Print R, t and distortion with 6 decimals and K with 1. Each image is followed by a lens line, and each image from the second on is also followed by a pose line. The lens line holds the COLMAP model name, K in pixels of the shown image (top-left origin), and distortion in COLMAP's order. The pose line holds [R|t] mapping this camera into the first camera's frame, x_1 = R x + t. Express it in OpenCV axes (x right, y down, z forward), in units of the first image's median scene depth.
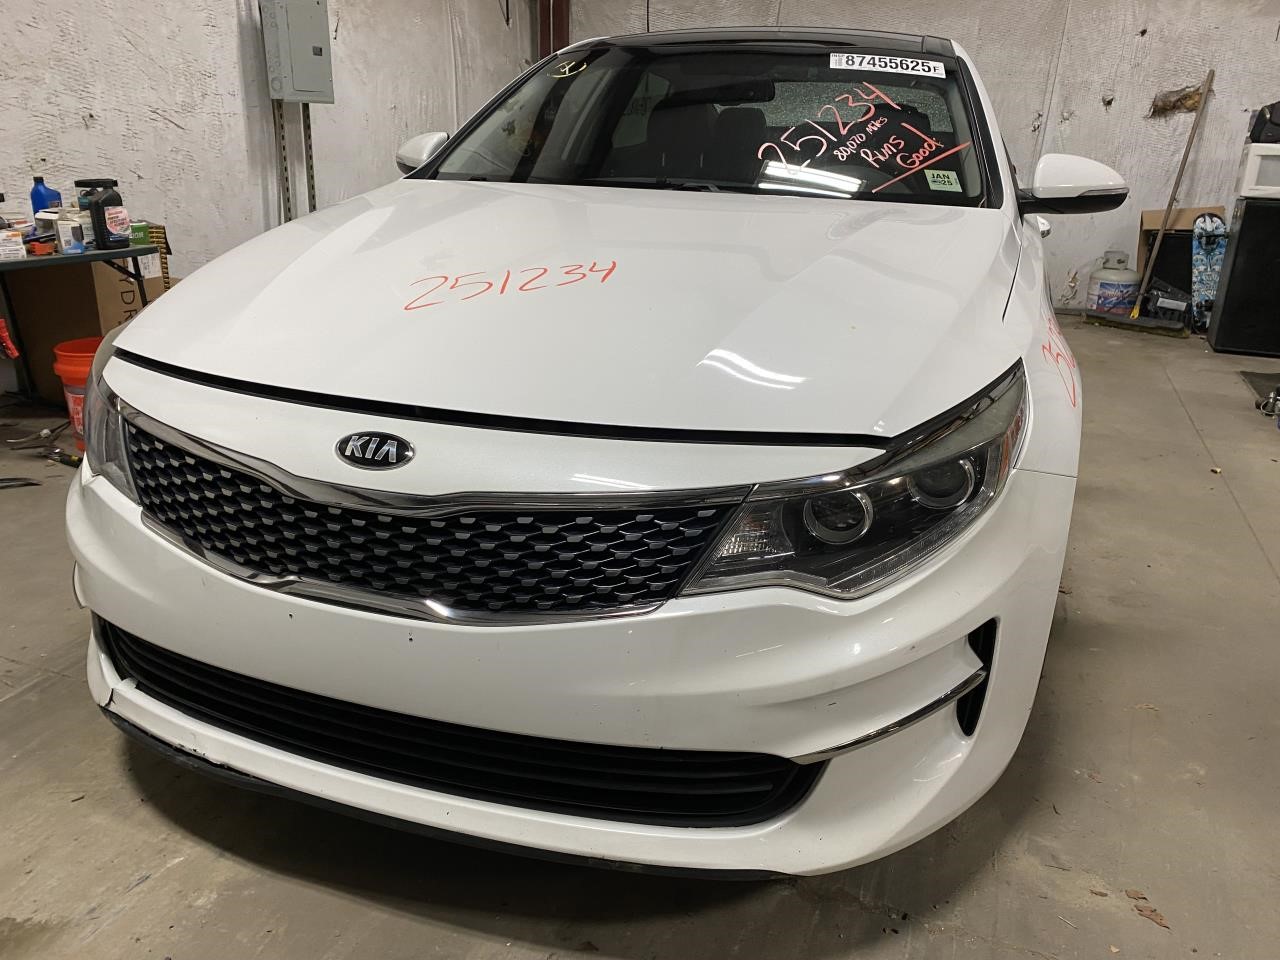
lens RADIAL K [[972.0, 0, 640.0], [0, 972.0, 480.0], [0, 0, 1]] dist [0.006291, 0.002446]
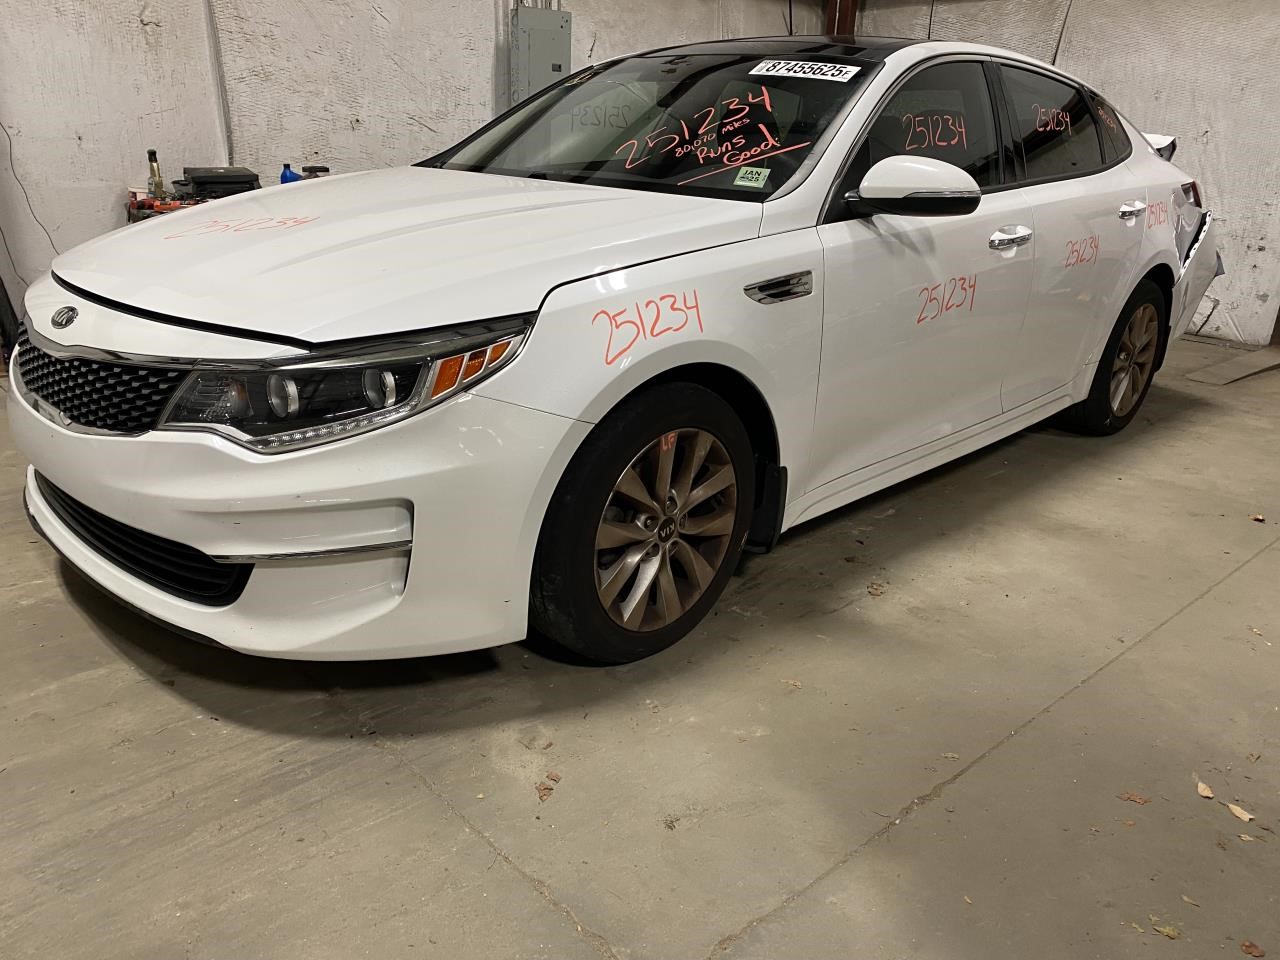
lens RADIAL K [[956.8, 0, 601.8], [0, 956.8, 486.0], [0, 0, 1]] dist [0.012818, -0.001500]
pose [[0.890971, 0.166228, -0.422539, 1.063257], [-0.167466, 0.985274, 0.034489, 0.034426], [0.422050, 0.040032, 0.905688, -0.032228]]
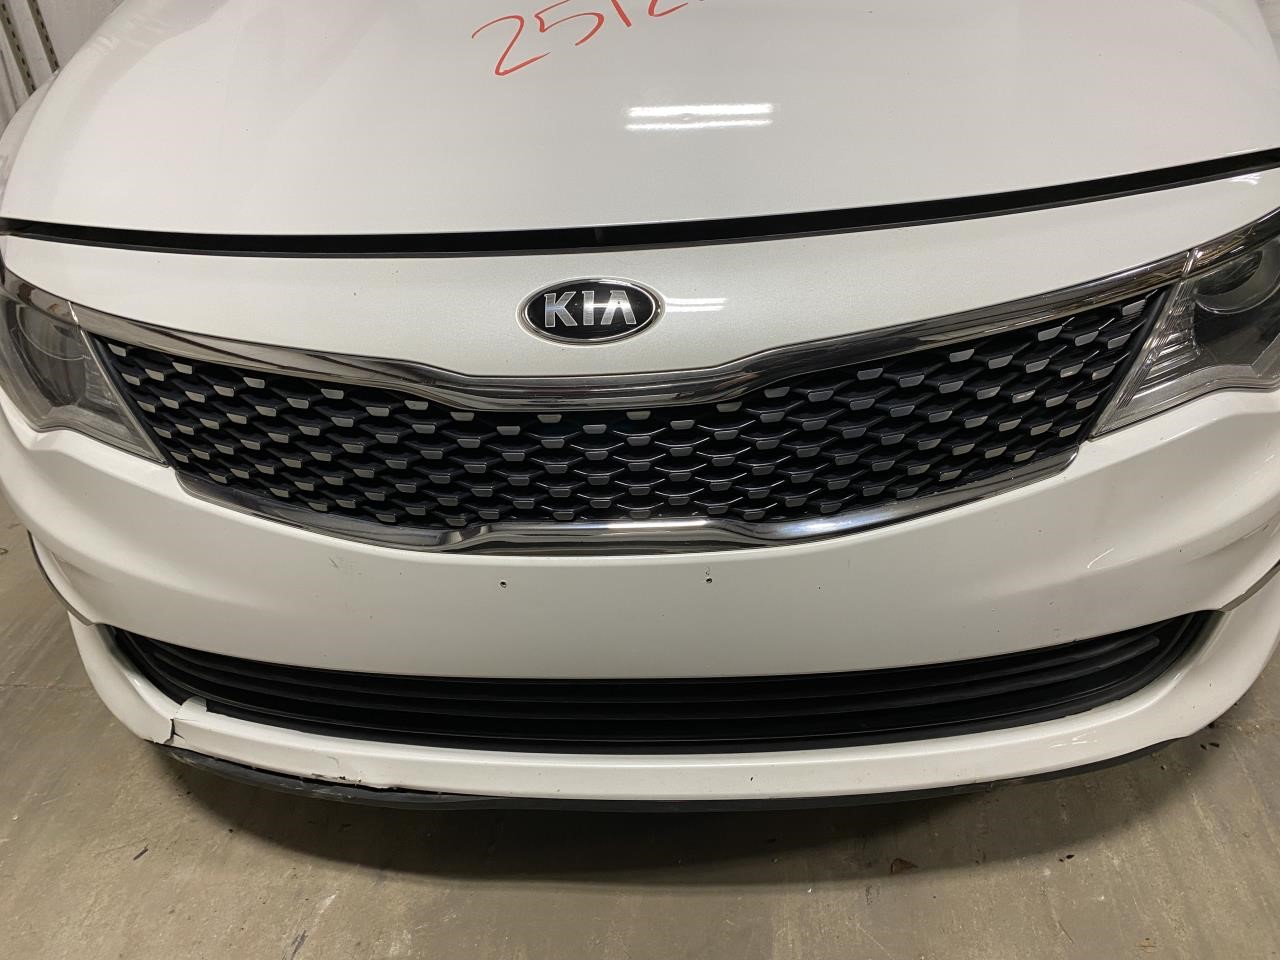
lens RADIAL K [[972.0, 0, 640.0], [0, 972.0, 480.0], [0, 0, 1]] dist [0.006291, 0.002446]
pose [[0.962514, -0.220030, 0.158598, -0.319437], [0.179262, 0.954873, 0.236817, -0.060231], [-0.203547, -0.199509, 0.958522, 0.324915]]
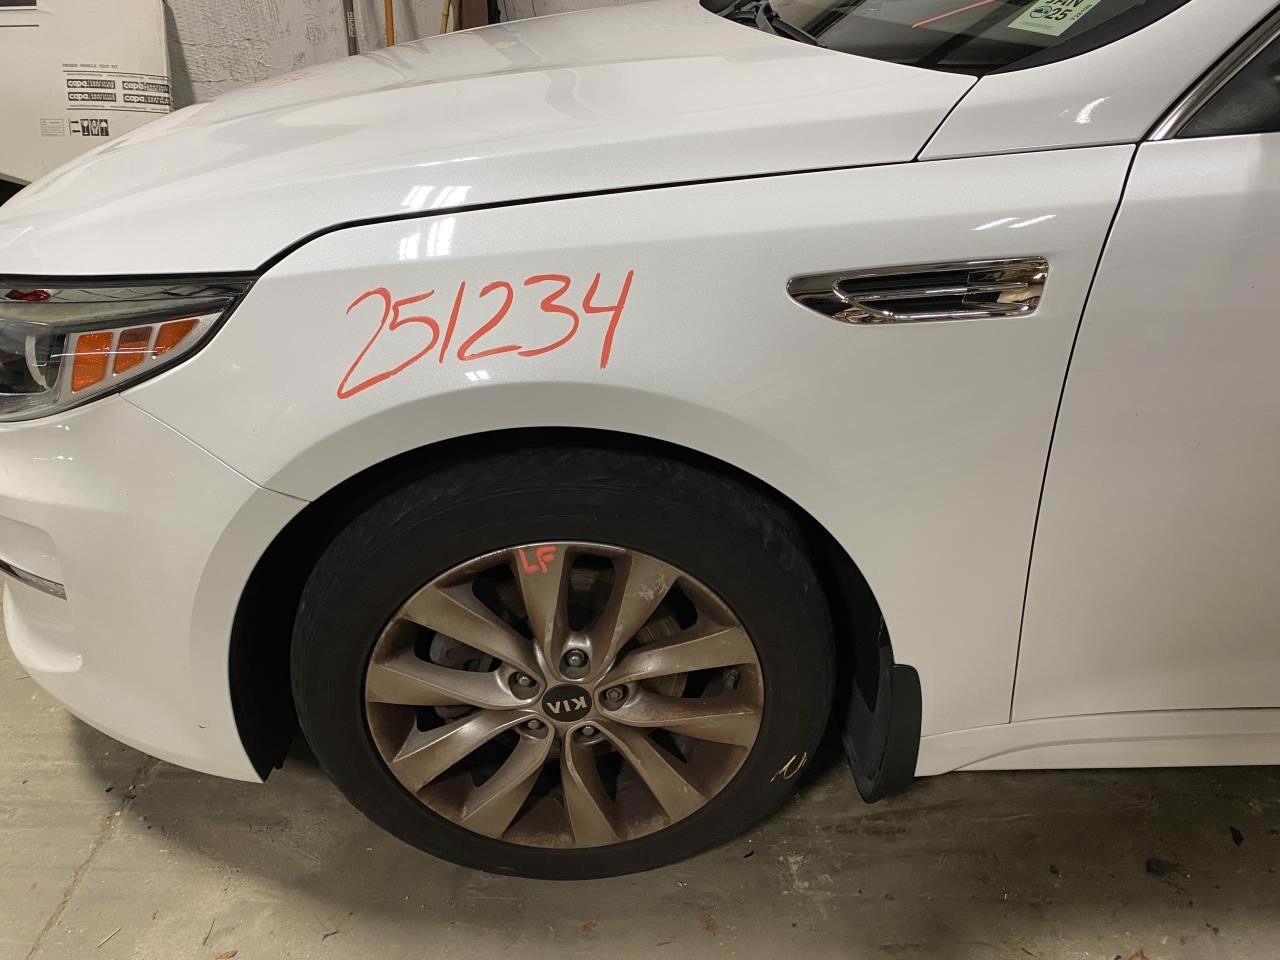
lens RADIAL K [[972.0, 0, 640.0], [0, 972.0, 480.0], [0, 0, 1]] dist [0.006291, 0.002446]
pose [[0.335233, 0.436035, -0.835160, 1.155034], [-0.303893, 0.889119, 0.342224, -0.323977], [0.891778, 0.139075, 0.430569, 1.026973]]
